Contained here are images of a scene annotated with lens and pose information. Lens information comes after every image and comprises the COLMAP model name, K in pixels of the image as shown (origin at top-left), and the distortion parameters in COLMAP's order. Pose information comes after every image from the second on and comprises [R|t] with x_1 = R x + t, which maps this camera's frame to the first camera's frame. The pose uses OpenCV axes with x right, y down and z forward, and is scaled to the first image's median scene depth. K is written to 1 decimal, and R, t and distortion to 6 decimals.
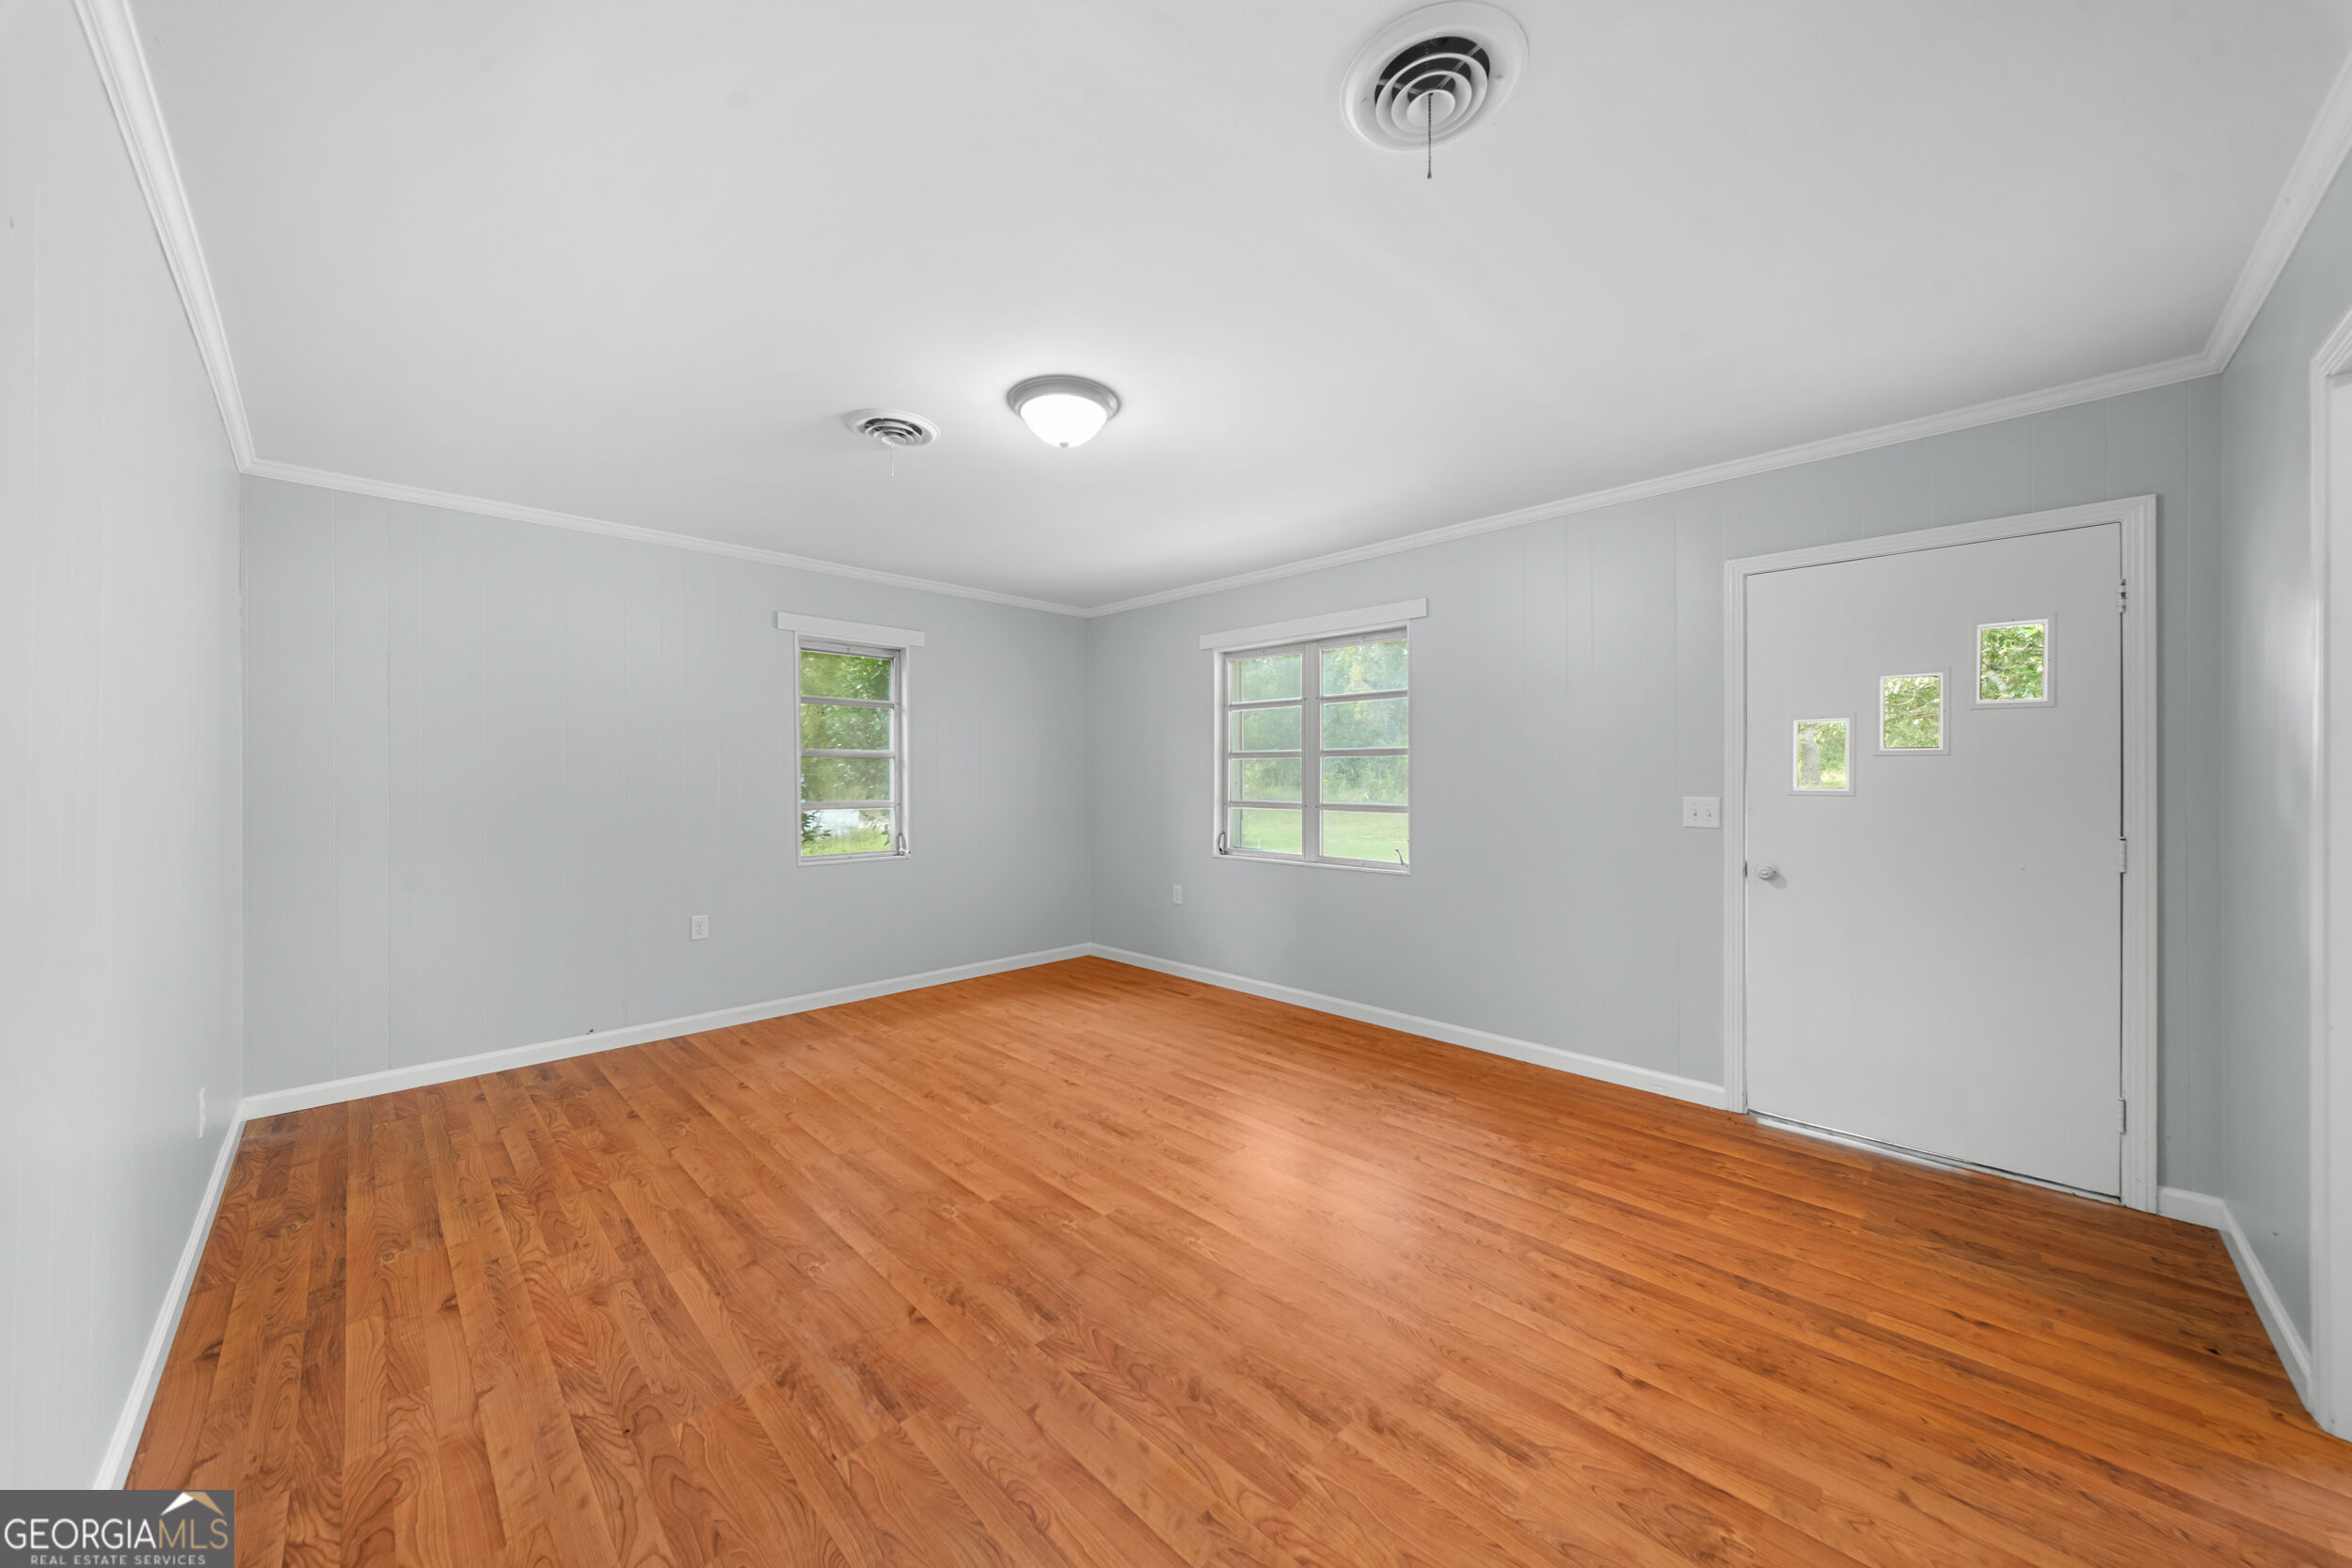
lens RADIAL K [[825.5, 0, 1147.7], [0, 825.5, 779.5], [0, 0, 1]] dist [0.018050, -0.000243]
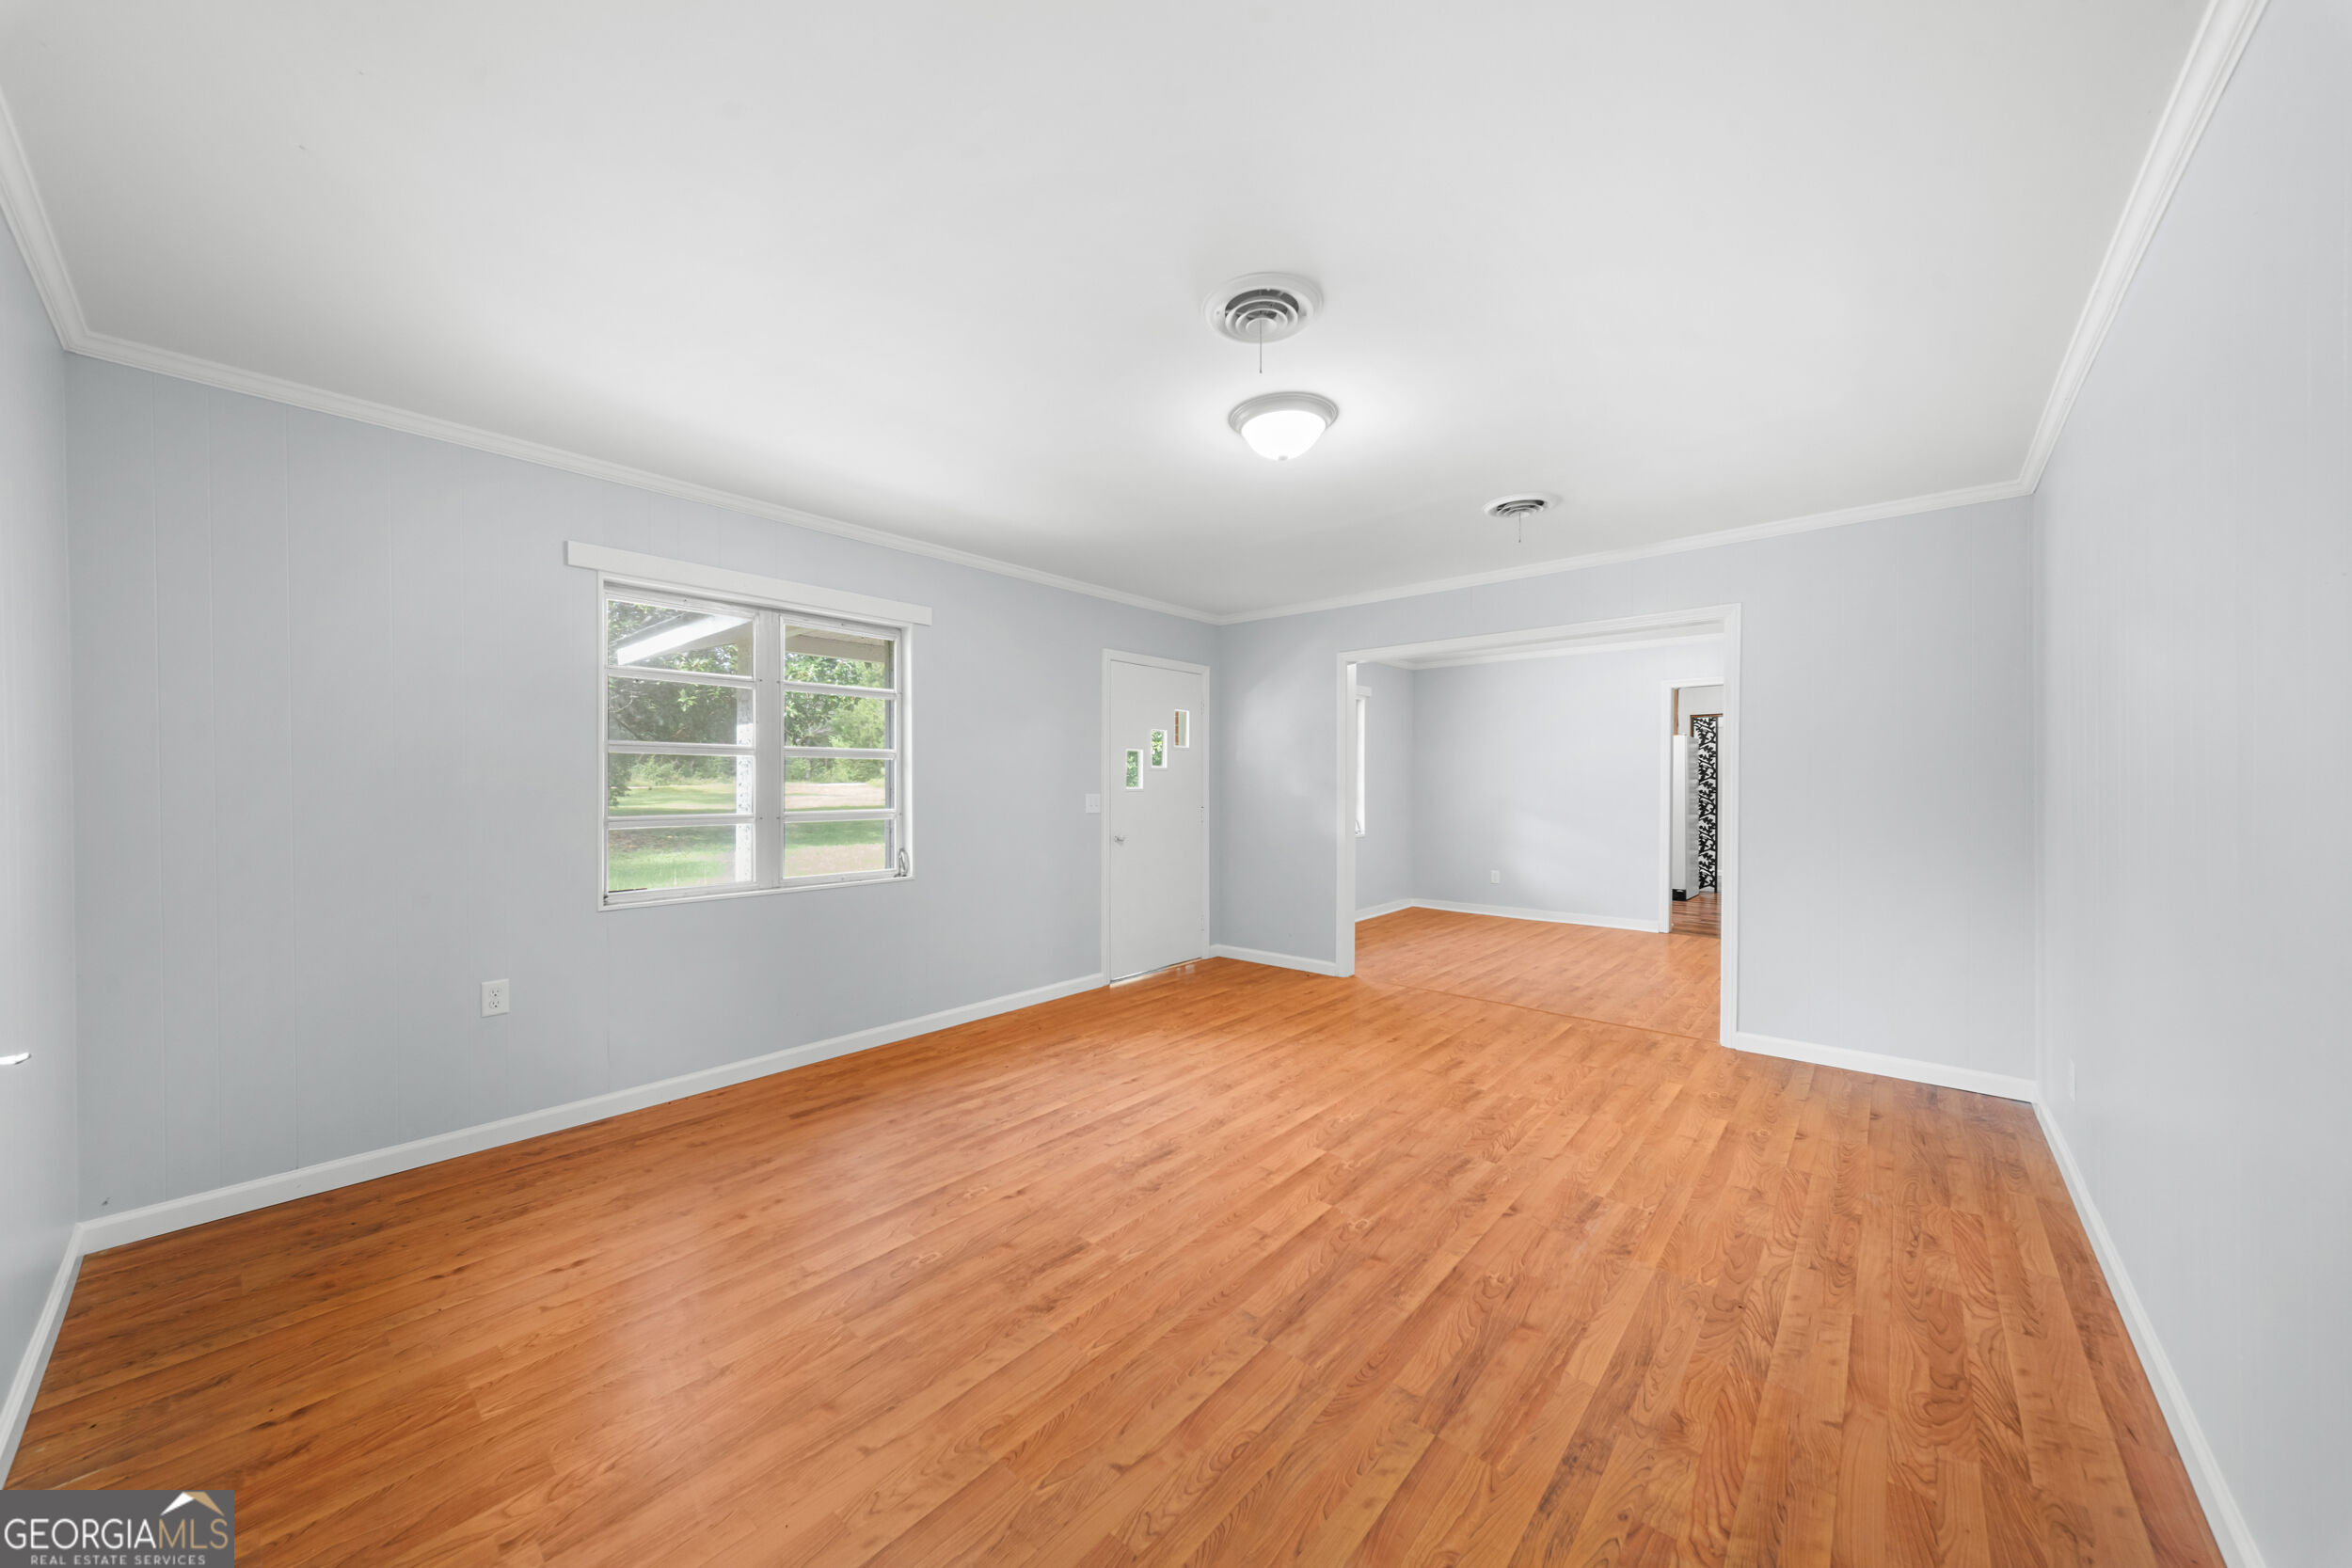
lens RADIAL K [[813.3, 0, 1191.7], [0, 813.3, 777.2], [0, 0, 1]] dist [0.013099, -0.000186]
pose [[-0.091577, 0.005273, 0.995784, -1.108621], [0.005696, 0.999972, -0.004771, 0.001133], [-0.995782, 0.005235, -0.091605, 1.210119]]
